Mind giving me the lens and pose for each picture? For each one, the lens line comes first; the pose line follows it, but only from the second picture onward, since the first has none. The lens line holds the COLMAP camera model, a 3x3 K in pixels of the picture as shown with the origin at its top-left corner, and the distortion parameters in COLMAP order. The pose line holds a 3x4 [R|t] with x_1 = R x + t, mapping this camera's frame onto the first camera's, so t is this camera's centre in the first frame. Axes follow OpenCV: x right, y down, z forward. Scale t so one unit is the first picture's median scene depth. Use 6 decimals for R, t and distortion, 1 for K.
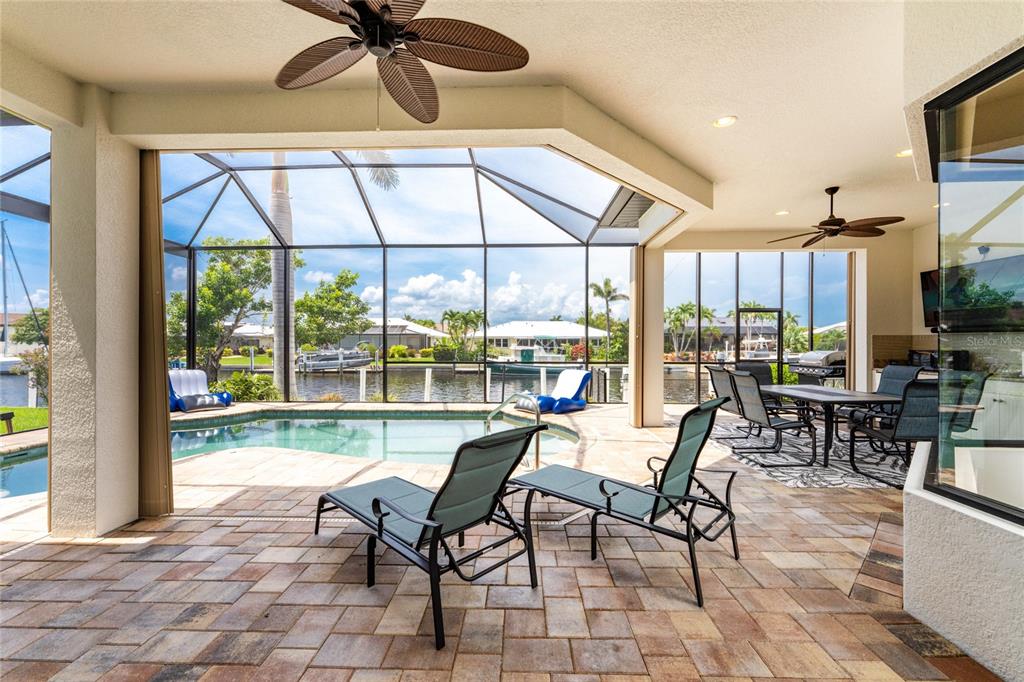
lens RADIAL K [[410.6, 0, 513.2], [0, 410.6, 342.7], [0, 0, 1]] dist [0.004160, -0.002901]
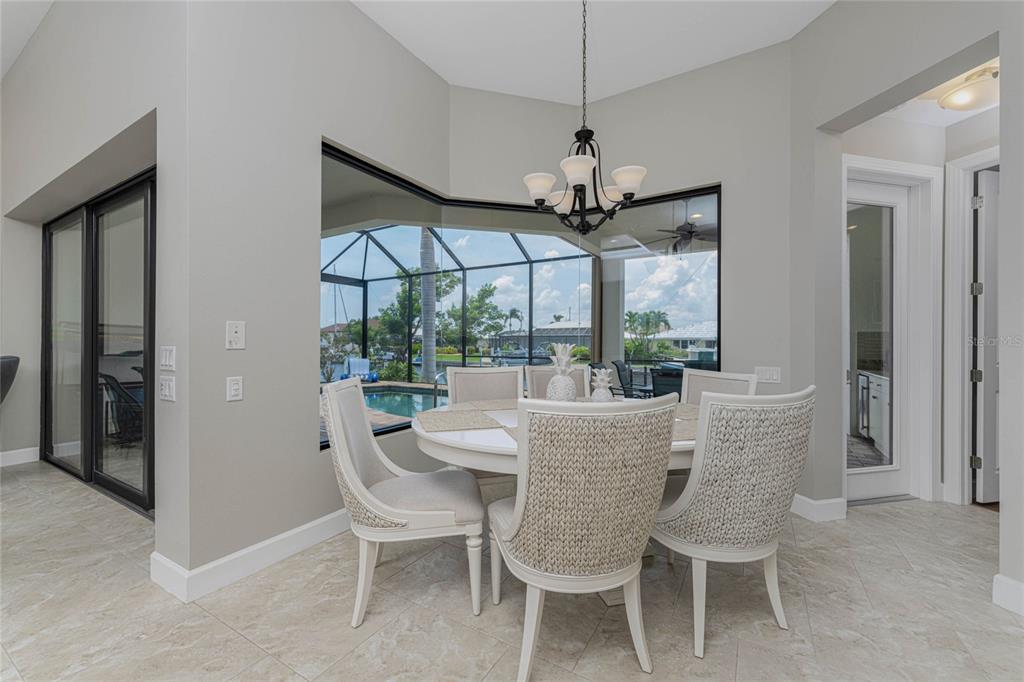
lens RADIAL K [[410.6, 0, 526.1], [0, 410.6, 341.3], [0, 0, 1]] dist [0.004160, -0.002901]
pose [[0.872209, 0.001421, -0.489131, 0.514005], [-0.005316, 0.999964, -0.006576, 0.006642], [0.489104, 0.008336, 0.872185, -0.073332]]
